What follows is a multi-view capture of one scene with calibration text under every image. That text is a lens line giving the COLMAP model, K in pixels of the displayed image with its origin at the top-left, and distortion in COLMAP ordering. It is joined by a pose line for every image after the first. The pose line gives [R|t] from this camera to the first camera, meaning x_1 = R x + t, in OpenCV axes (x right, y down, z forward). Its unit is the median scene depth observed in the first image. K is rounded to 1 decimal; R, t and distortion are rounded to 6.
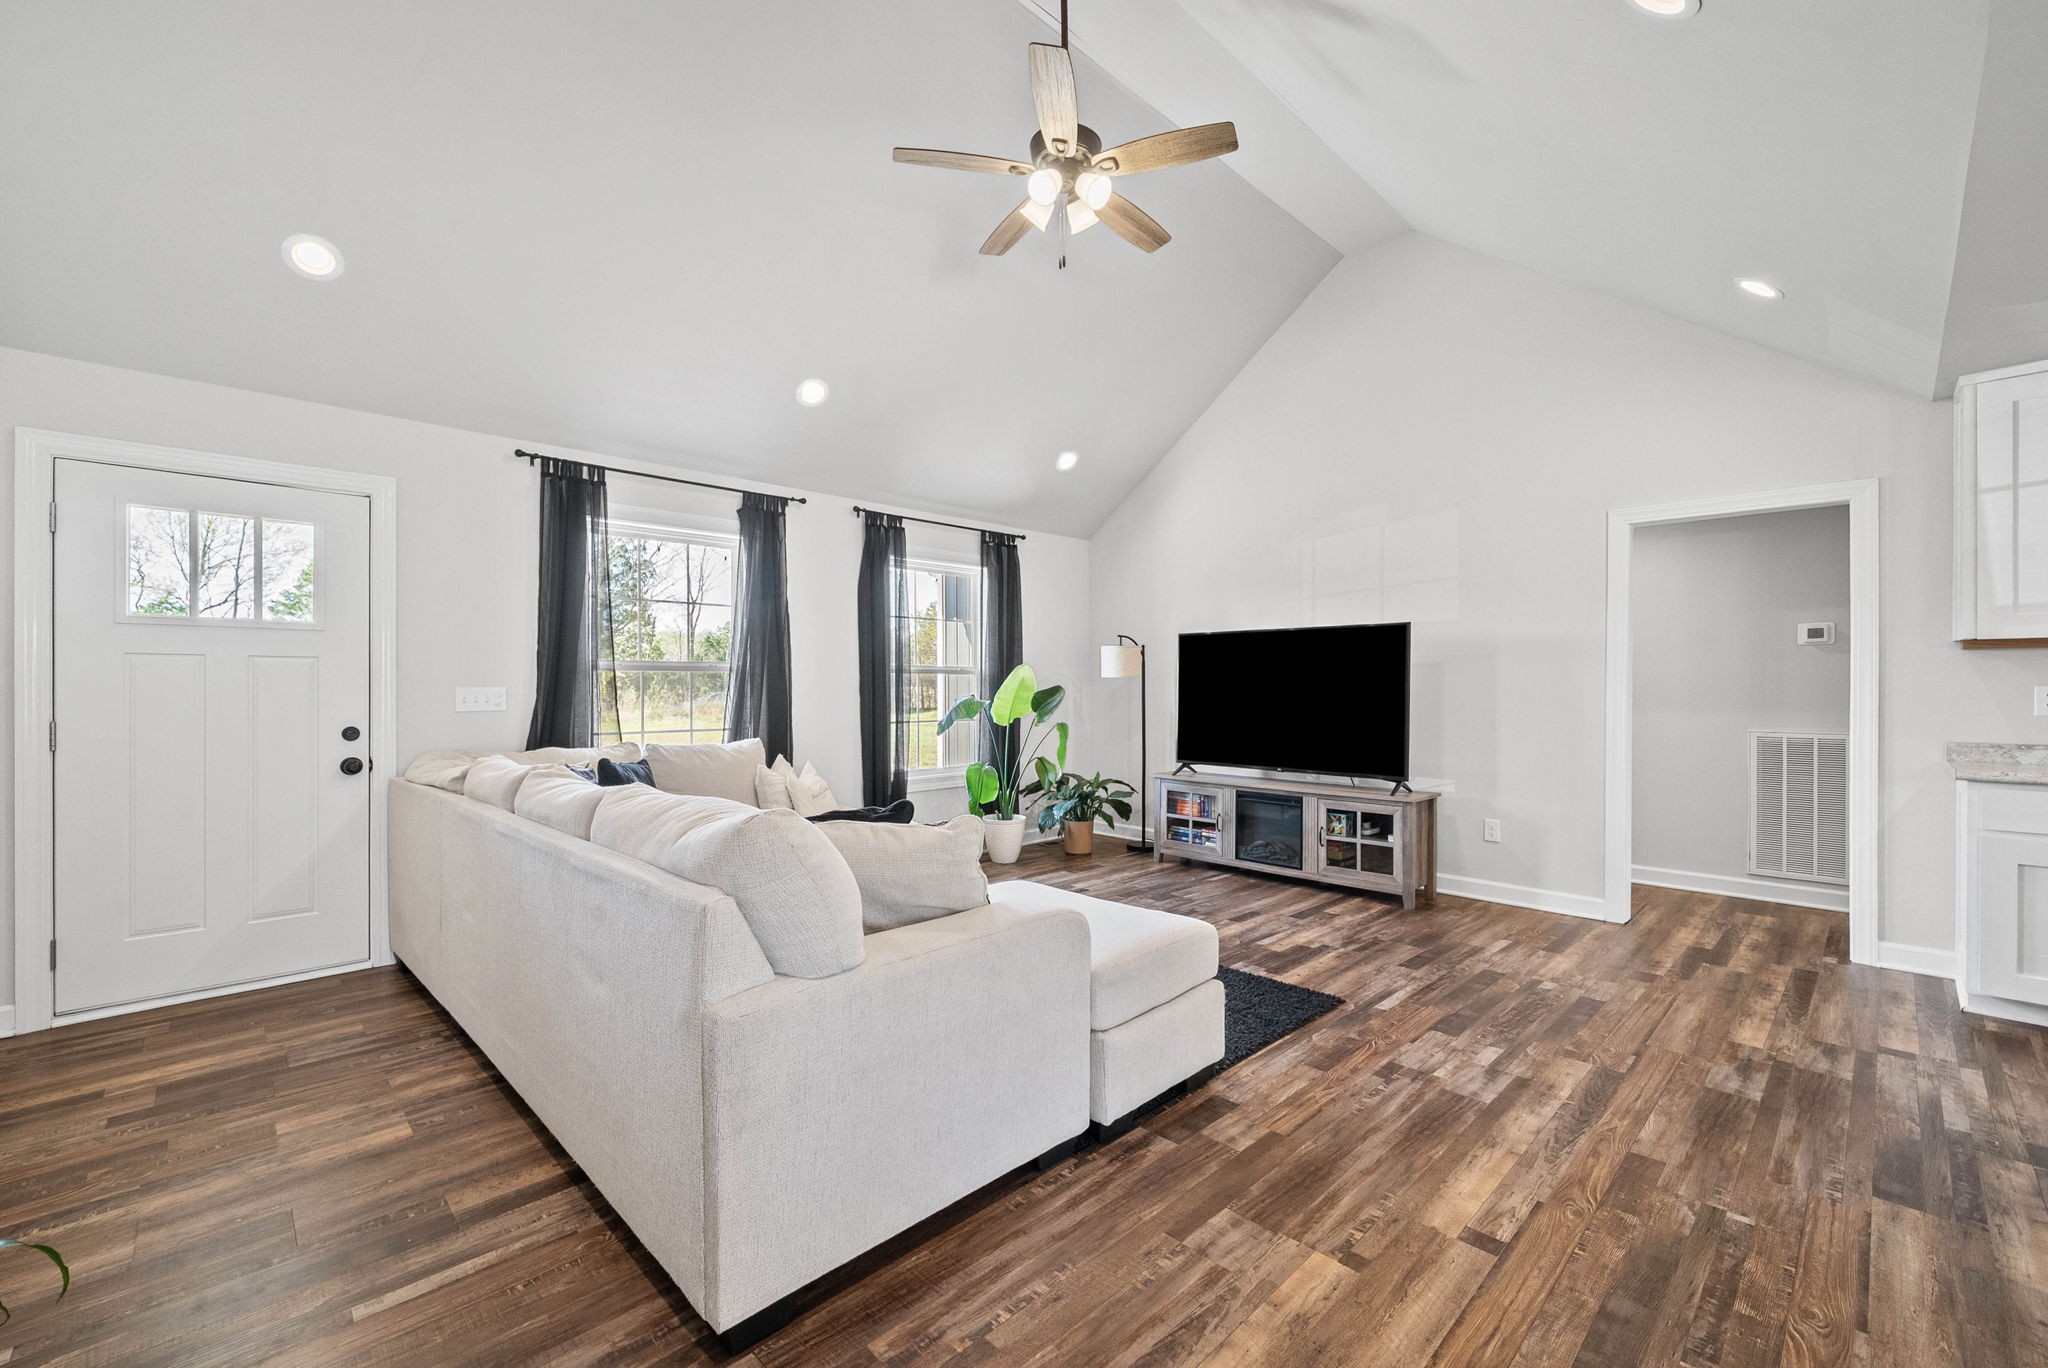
lens RADIAL K [[843.7, 0, 1020.5], [0, 843.7, 695.4], [0, 0, 1]] dist [0.004182, -0.000122]
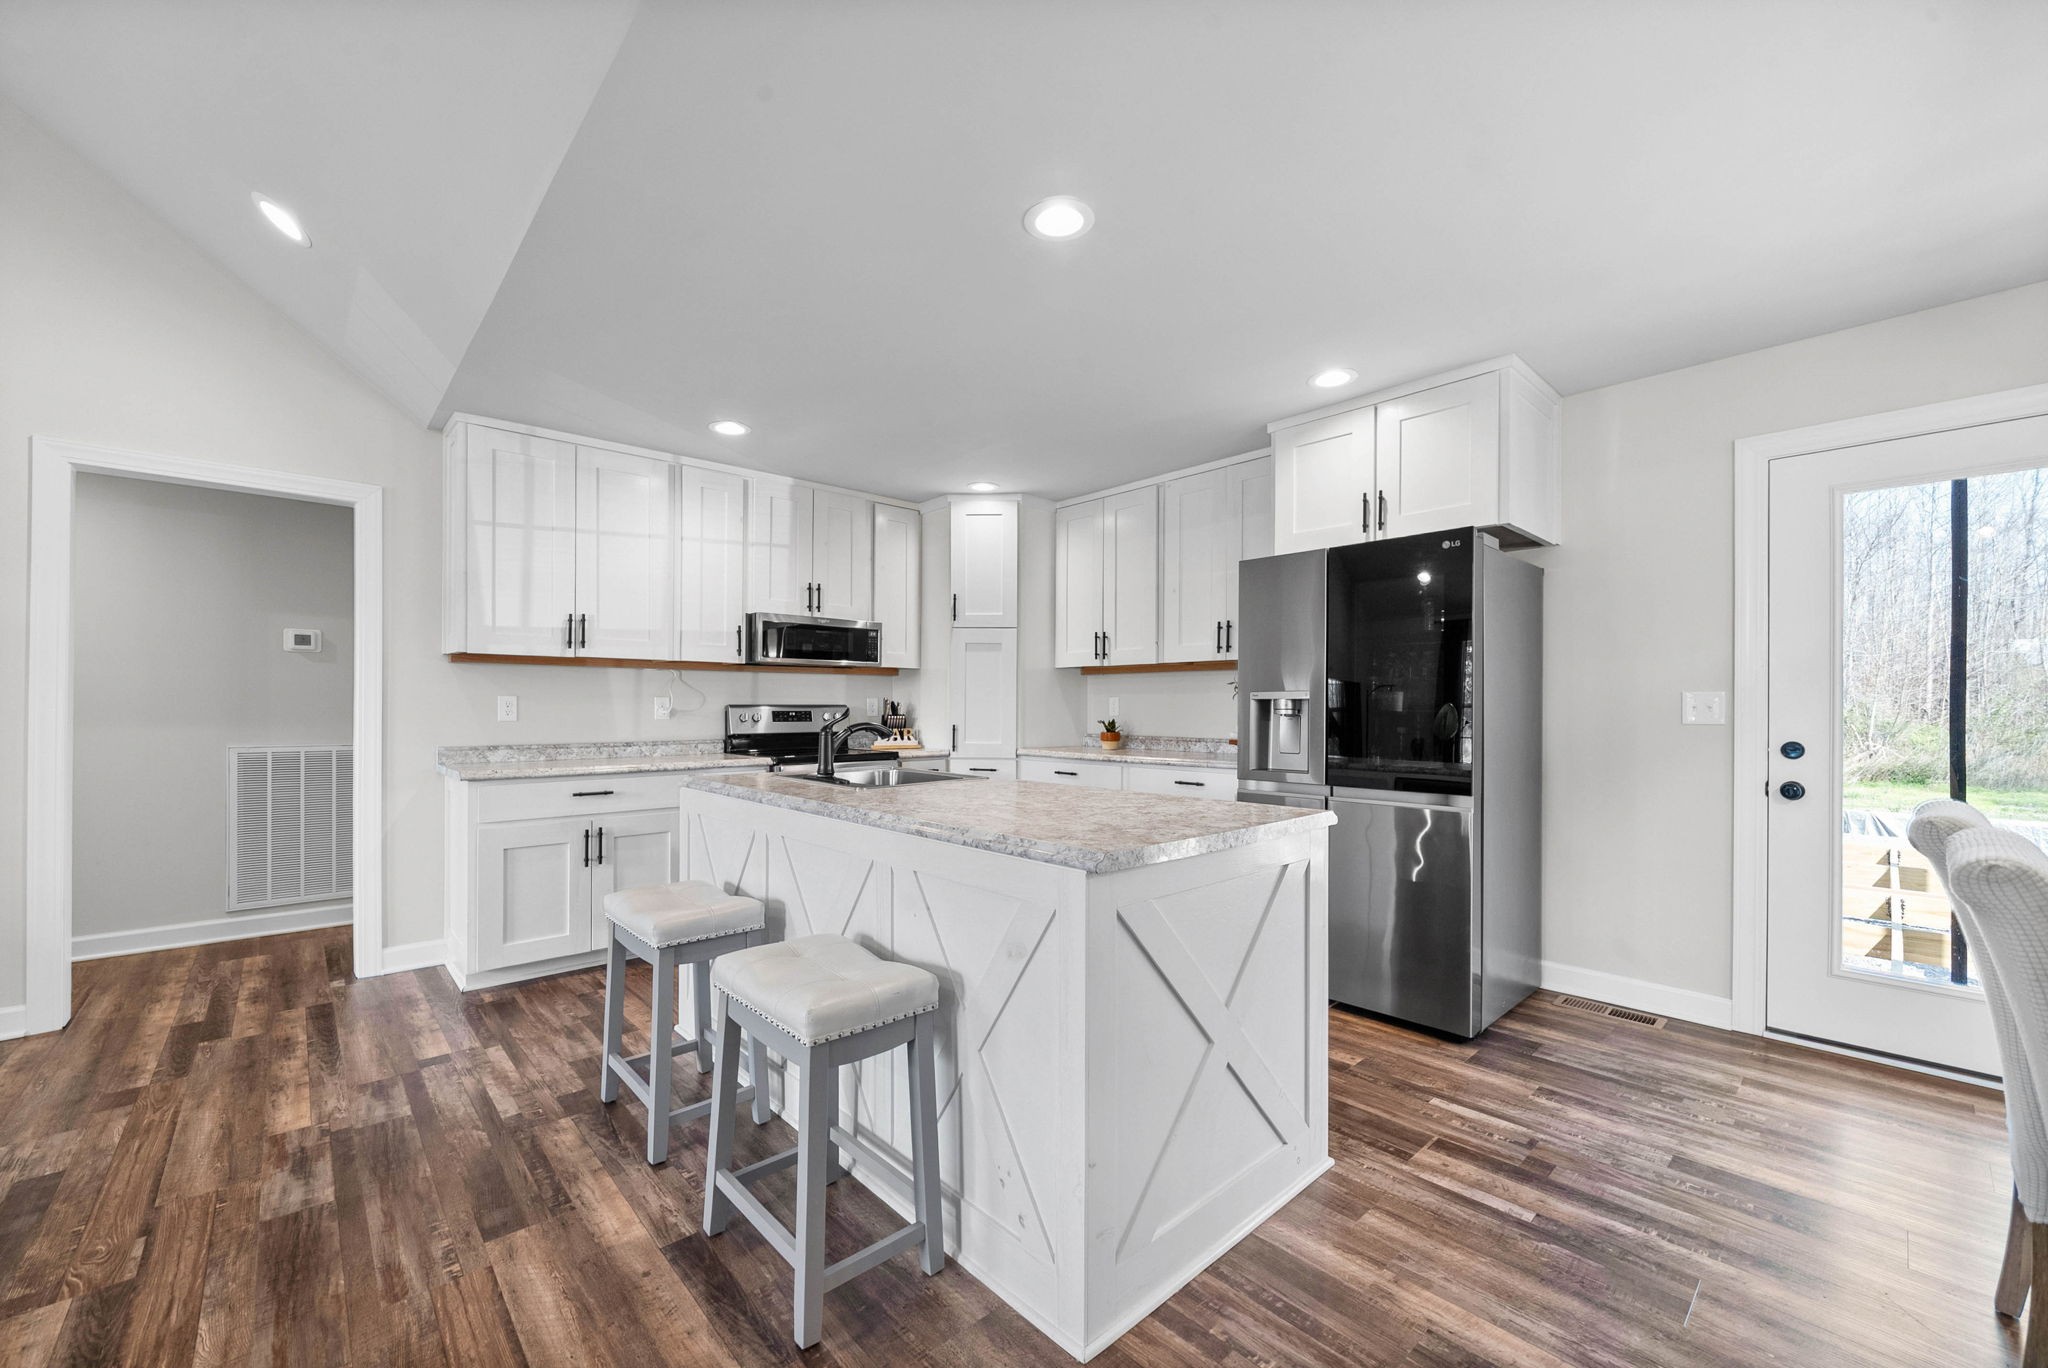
lens RADIAL K [[810.2, 0, 1019.9], [0, 810.2, 702.6], [0, 0, 1]] dist [-0.001325, 0.000730]
pose [[0.037161, 0.004524, 0.999299, 0.092178], [0.007269, 0.999962, -0.004798, 0.009573], [-0.999283, 0.007442, 0.037127, 0.236283]]
